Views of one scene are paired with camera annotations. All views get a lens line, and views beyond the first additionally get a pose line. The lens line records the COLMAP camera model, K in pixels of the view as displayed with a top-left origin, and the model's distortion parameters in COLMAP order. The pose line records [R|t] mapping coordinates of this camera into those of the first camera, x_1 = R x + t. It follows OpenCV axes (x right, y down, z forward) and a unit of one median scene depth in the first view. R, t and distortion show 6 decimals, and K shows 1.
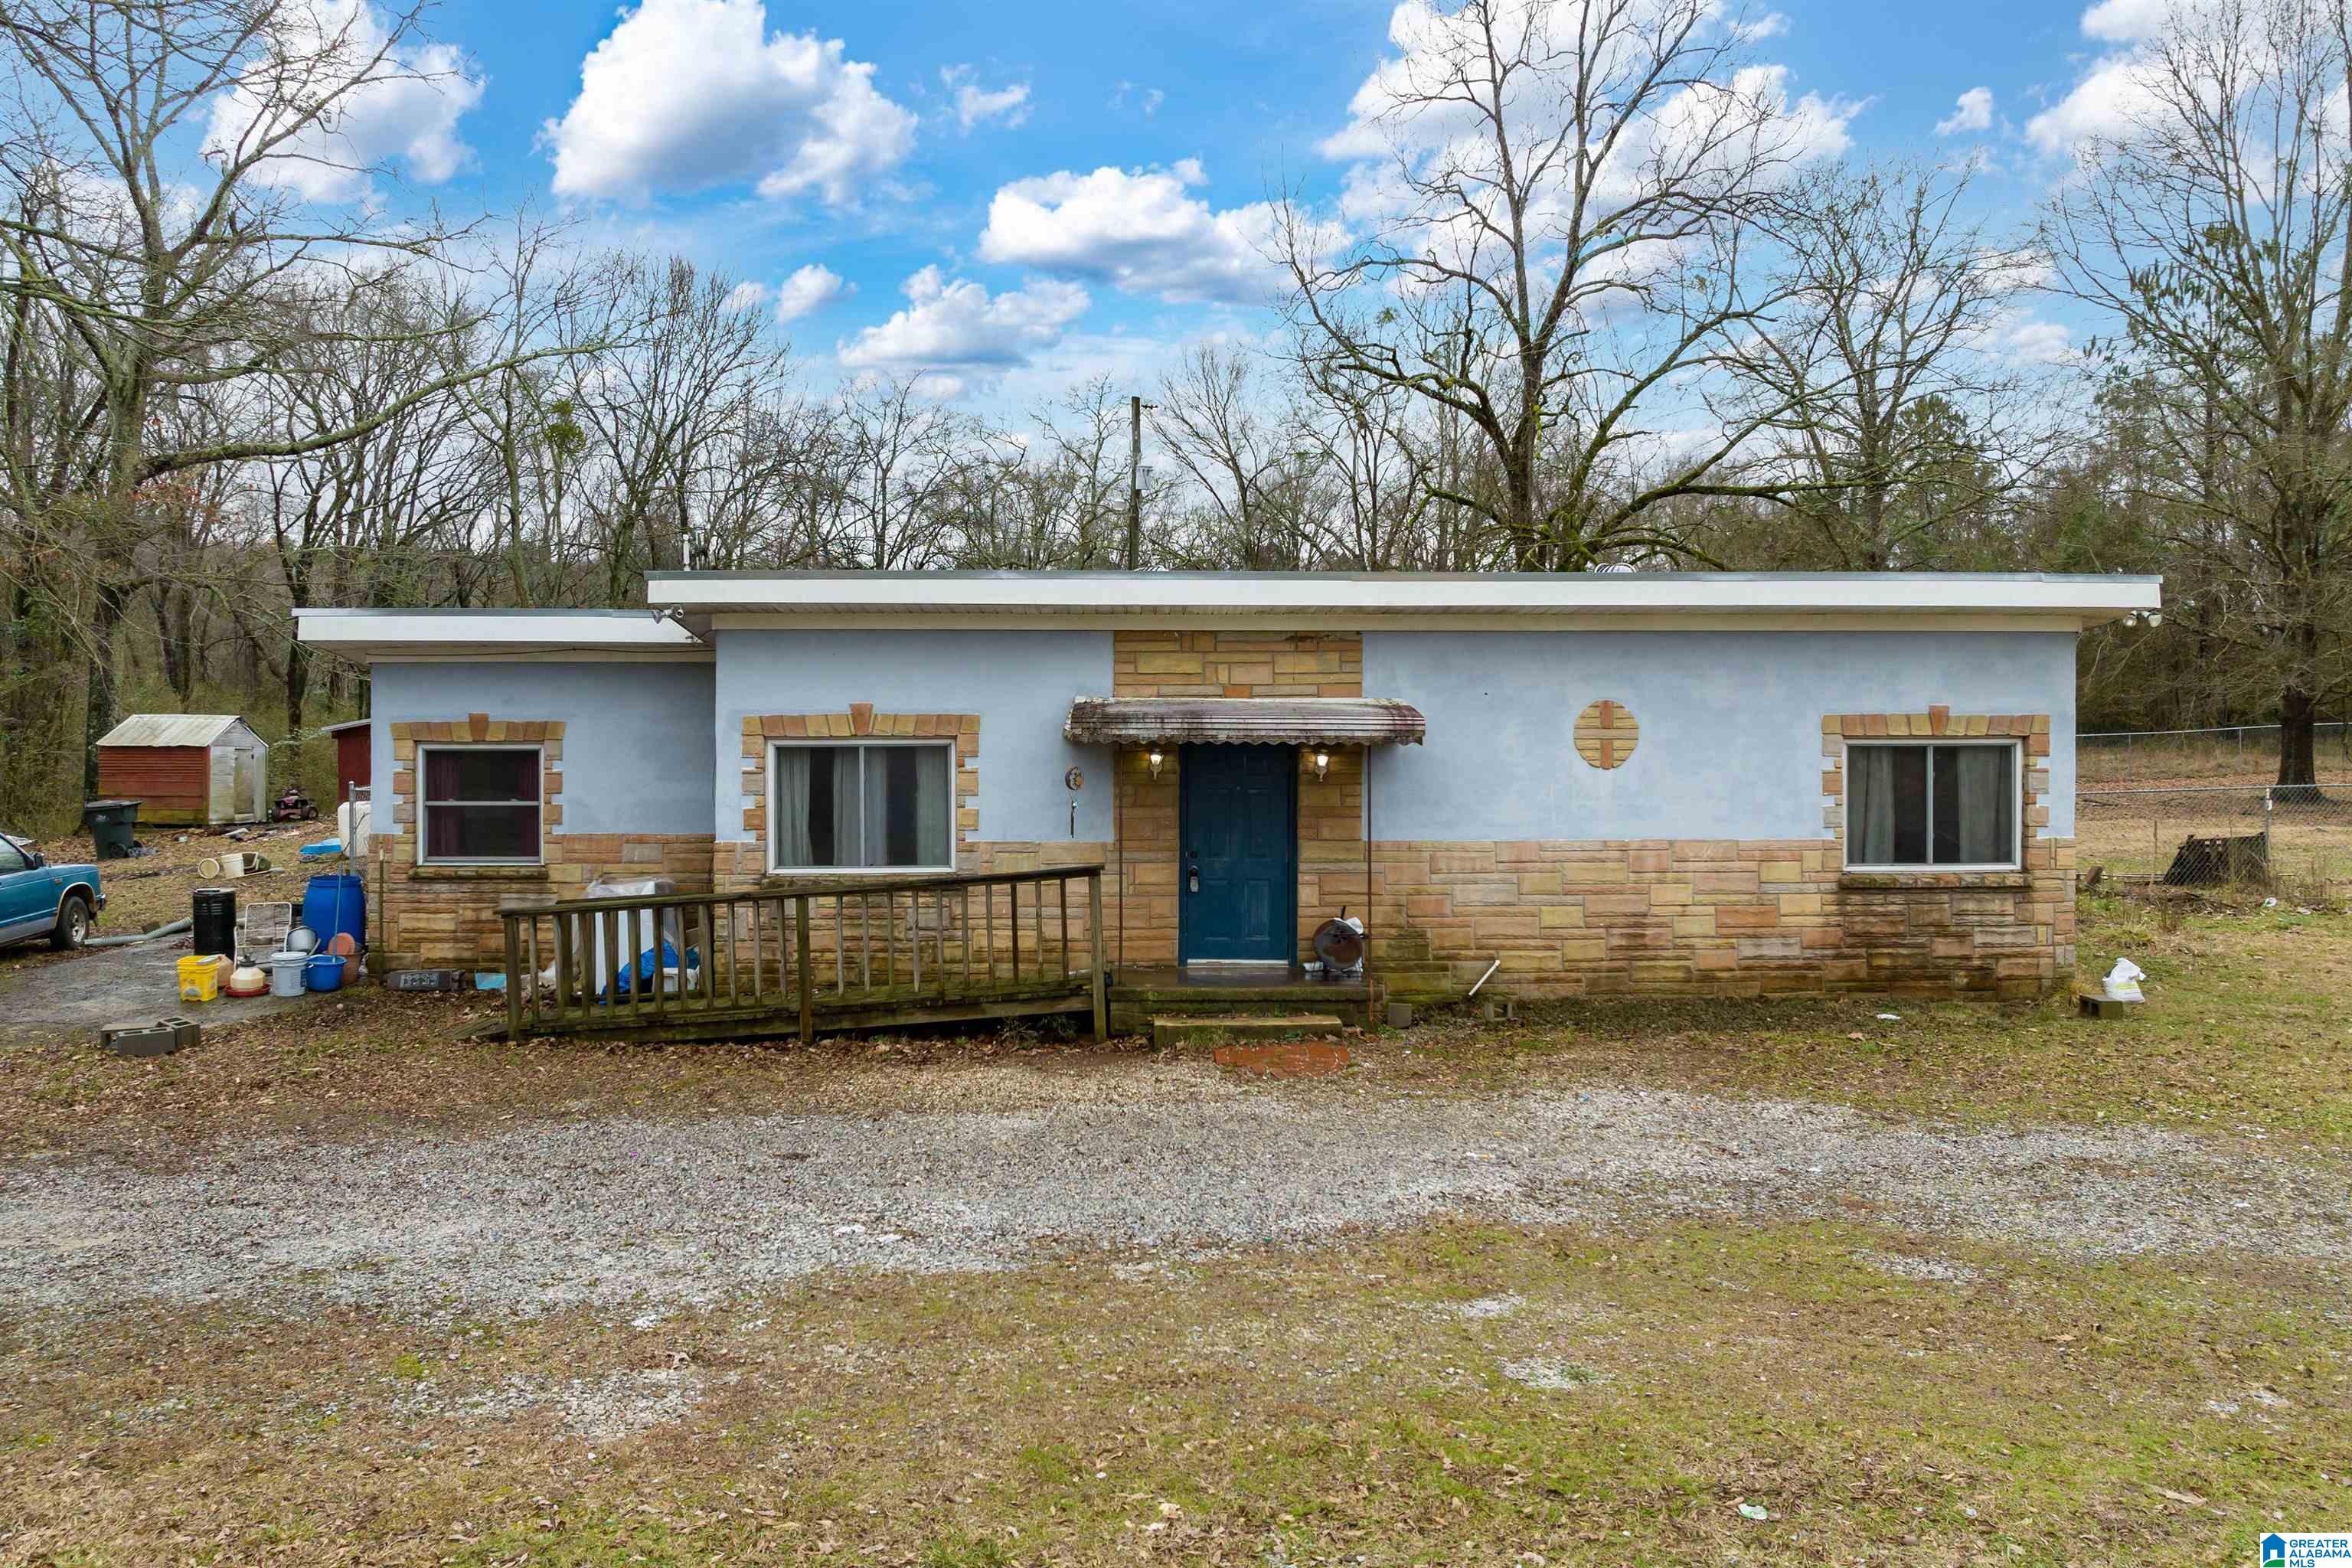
lens RADIAL K [[1694.8, 0, 1172.8], [0, 1694.8, 747.0], [0, 0, 1]] dist [-0.030194, 0.001925]
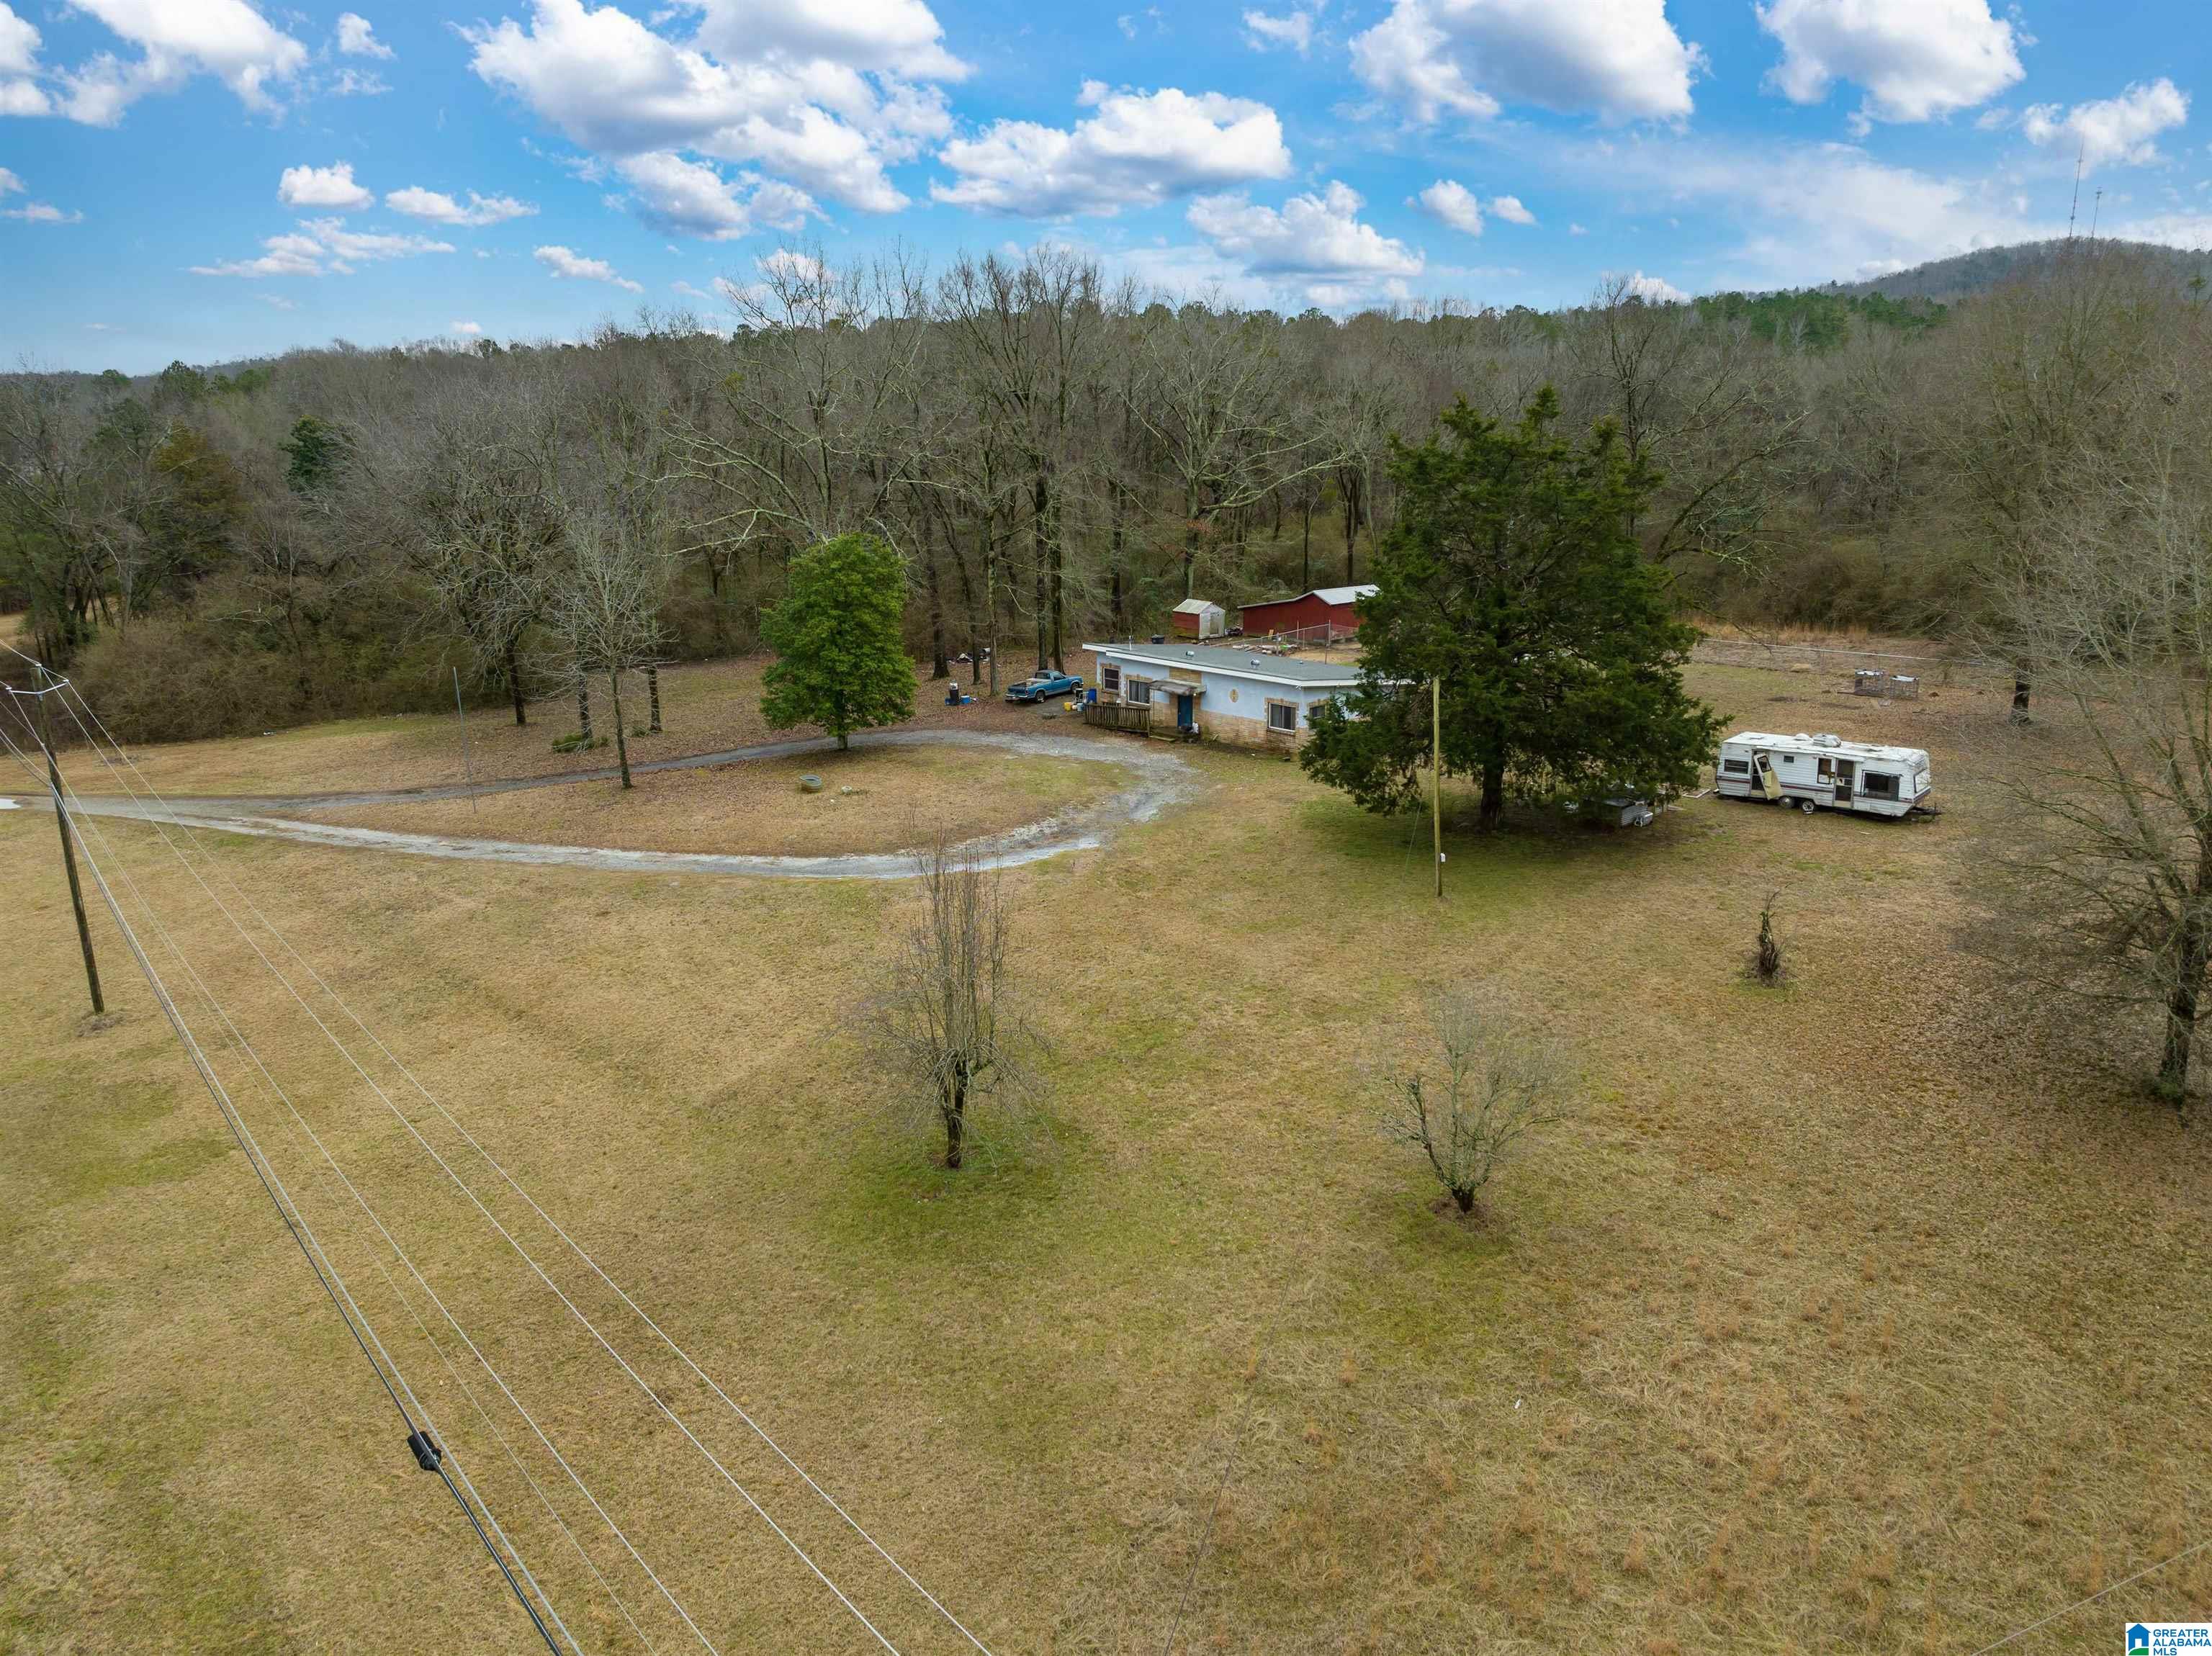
lens RADIAL K [[1551.9, 0, 1106.0], [0, 1551.9, 828.0], [0, 0, 1]] dist [-0.033079, 0.000093]
pose [[0.655137, 0.188999, -0.731488, 3.651091], [0.003677, 0.967395, 0.253245, -0.845243], [0.755501, -0.168600, 0.633082, -2.478009]]
